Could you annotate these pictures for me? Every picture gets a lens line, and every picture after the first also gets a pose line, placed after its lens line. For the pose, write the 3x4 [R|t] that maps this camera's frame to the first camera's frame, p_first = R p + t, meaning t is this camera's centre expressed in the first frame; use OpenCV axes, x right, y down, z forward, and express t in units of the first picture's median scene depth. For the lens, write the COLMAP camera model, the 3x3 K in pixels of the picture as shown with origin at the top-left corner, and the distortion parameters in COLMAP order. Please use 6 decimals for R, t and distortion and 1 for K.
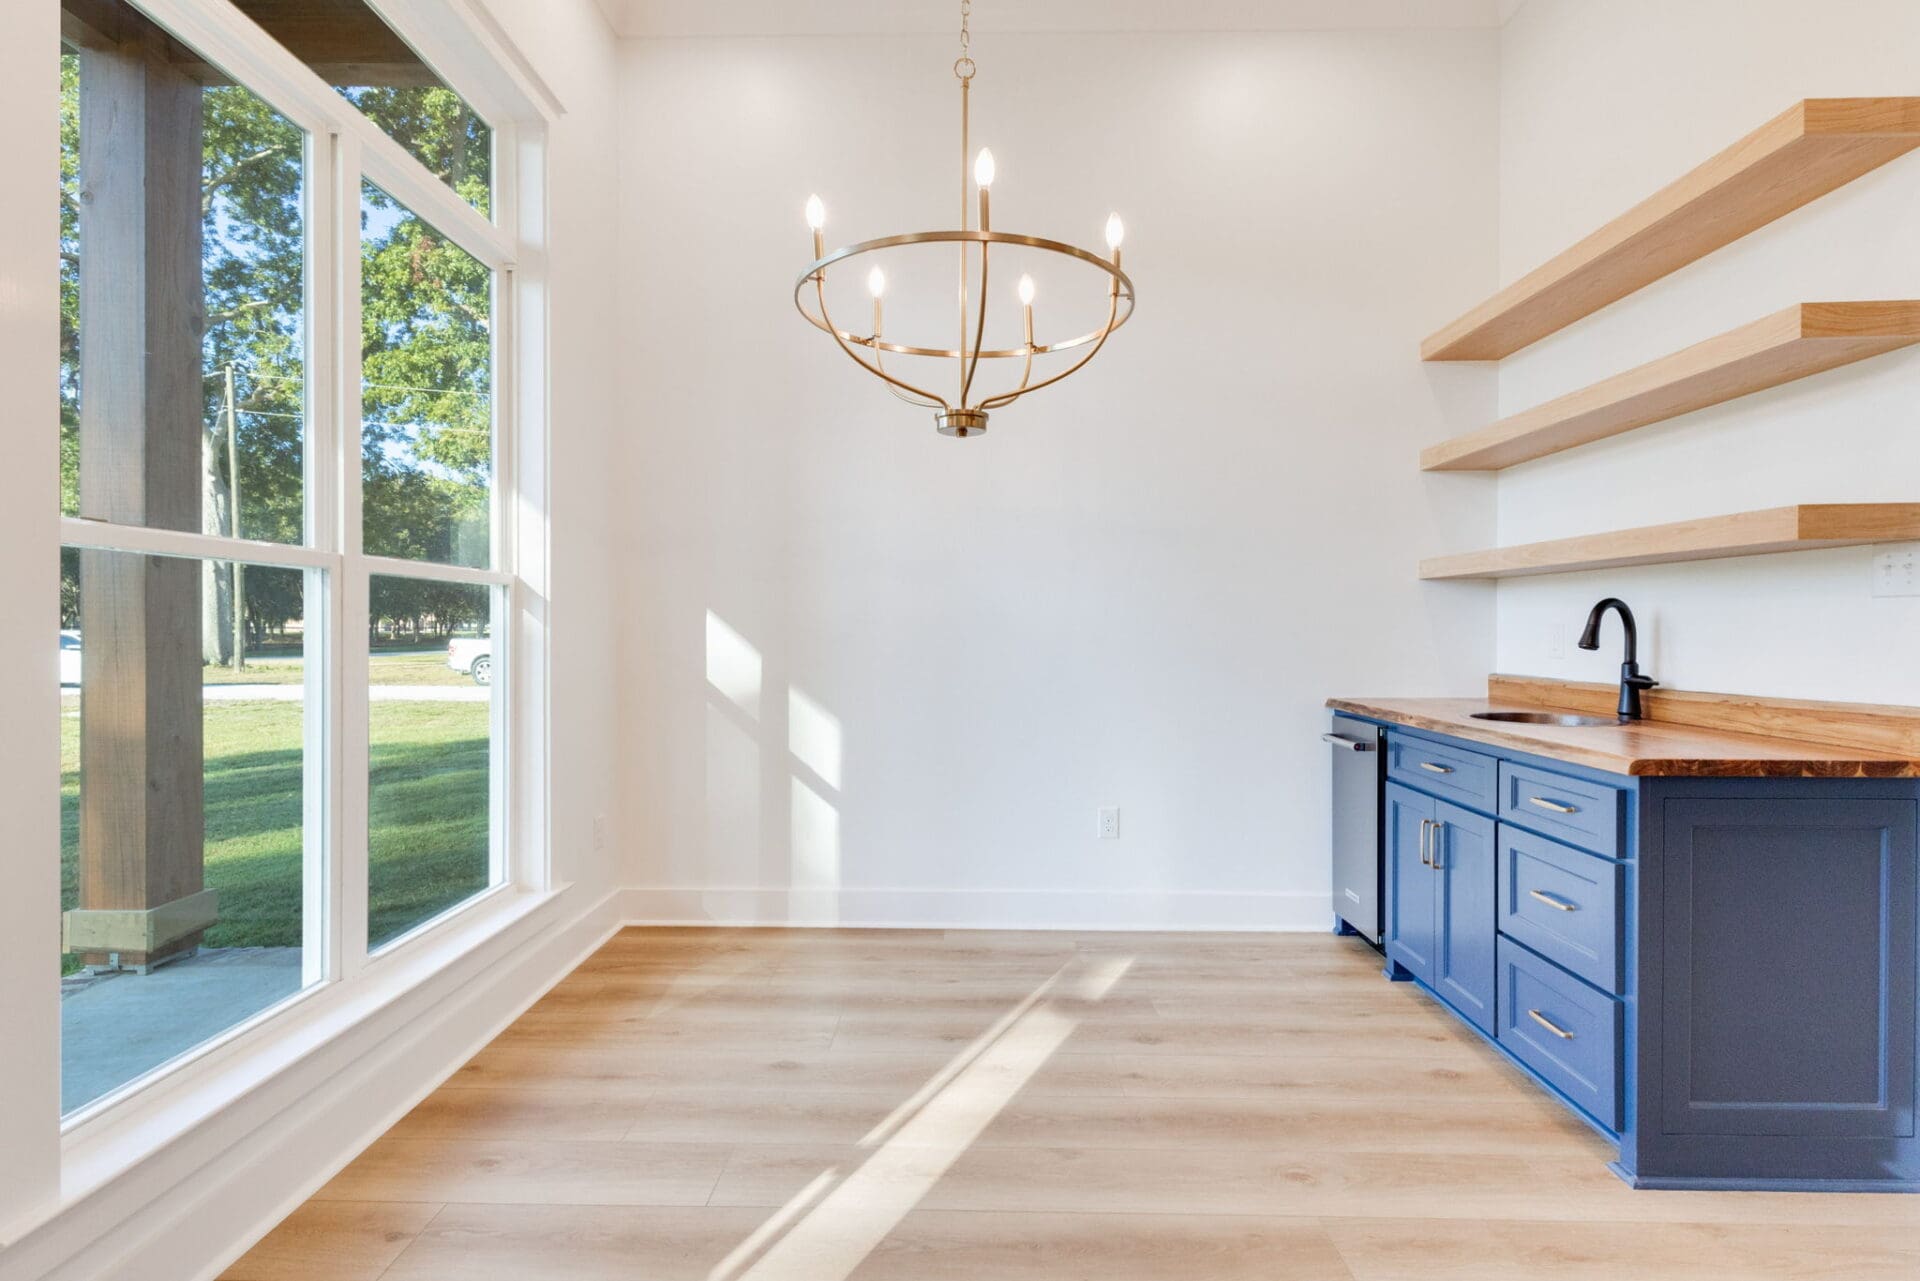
lens RADIAL K [[896.0, 0, 948.5], [0, 896.0, 629.0], [0, 0, 1]] dist [-0.001066, -0.000208]
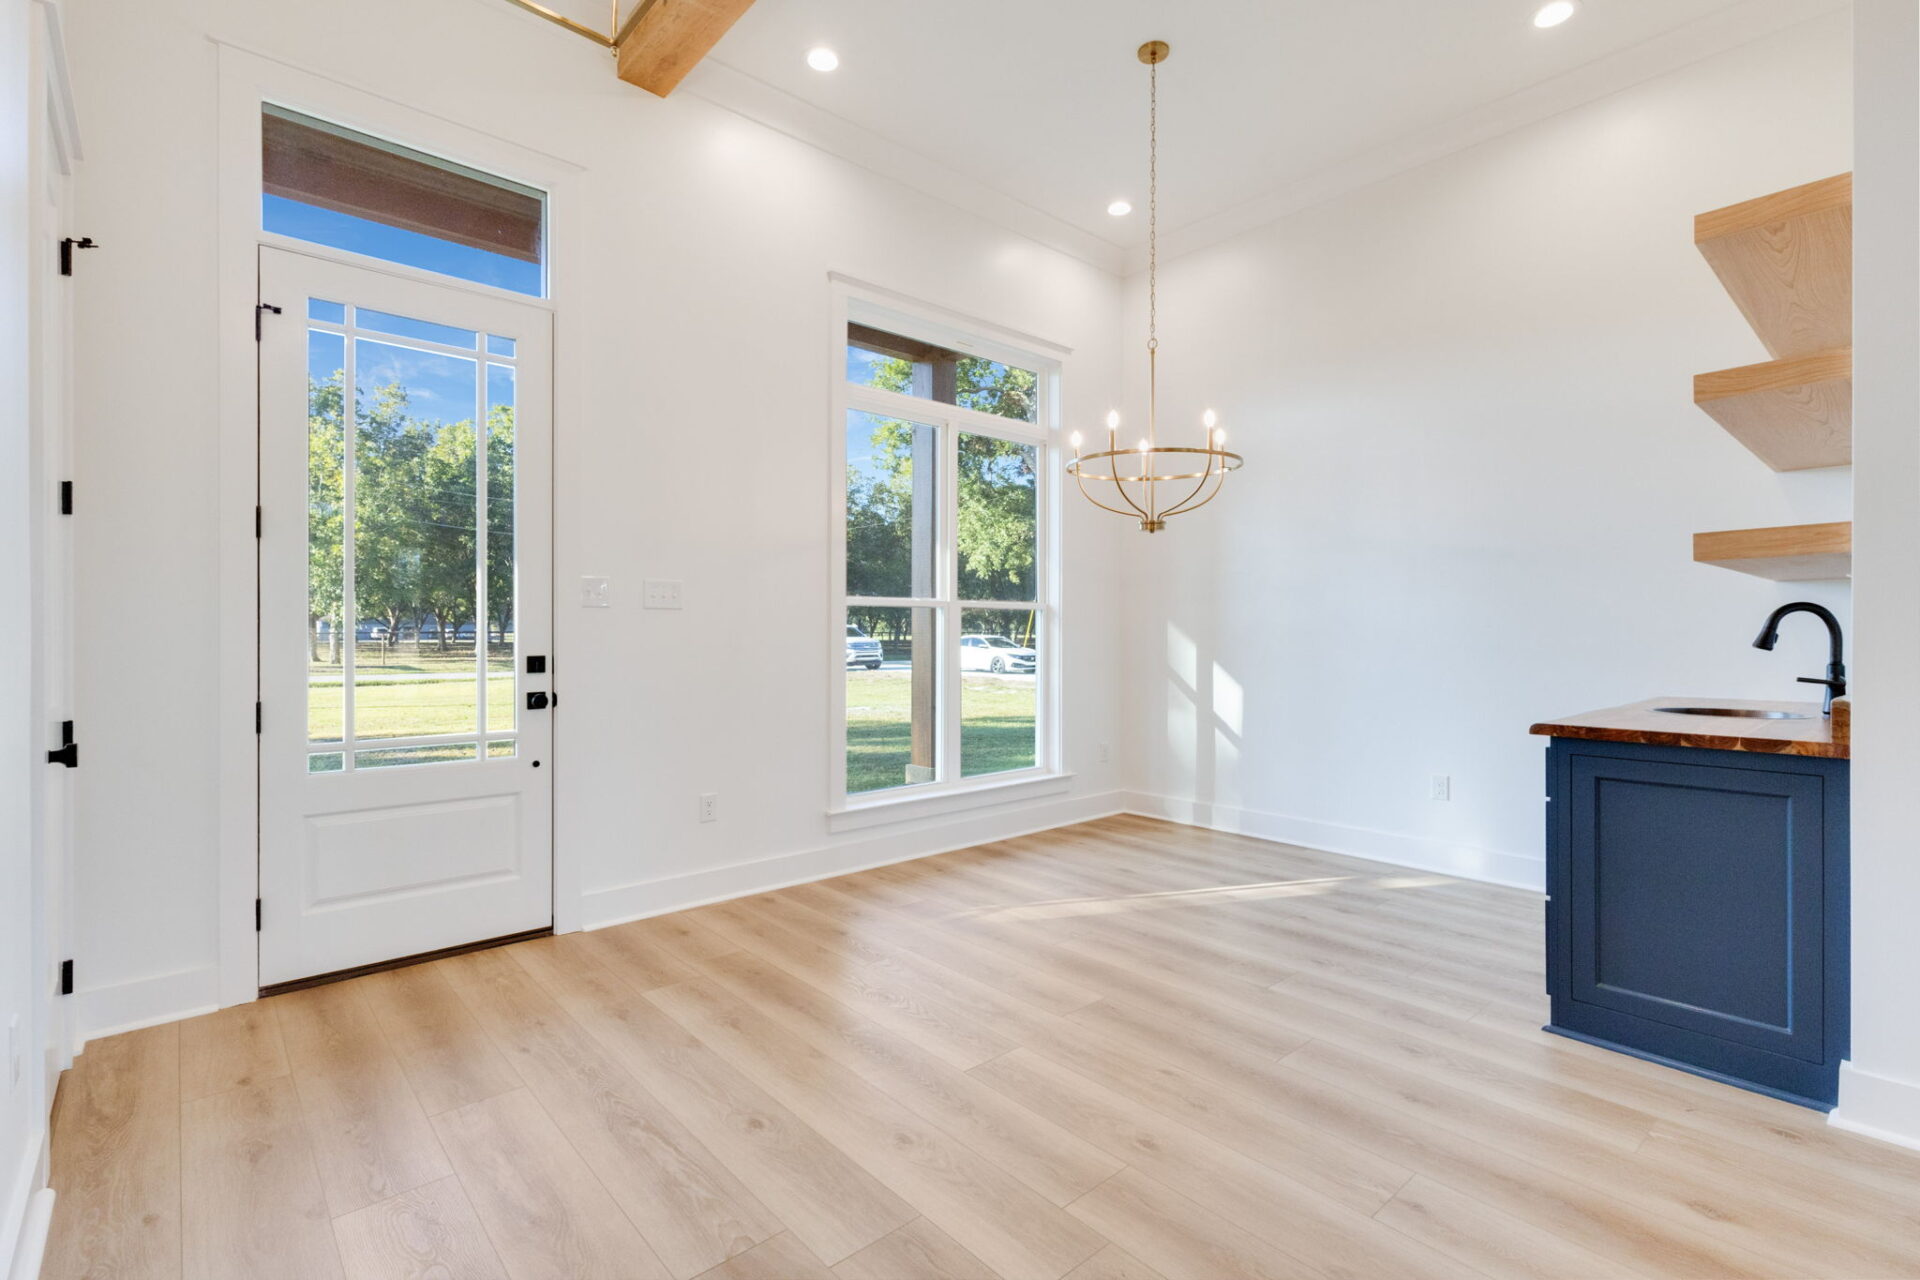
lens RADIAL K [[961.4, 0, 957.1], [0, 961.4, 612.5], [0, 0, 1]] dist [-0.001564, 0.000147]
pose [[0.662071, -0.018999, -0.749200, 1.275912], [0.002677, 0.999732, -0.022986, 0.001973], [0.749437, 0.013212, 0.661944, -0.681636]]
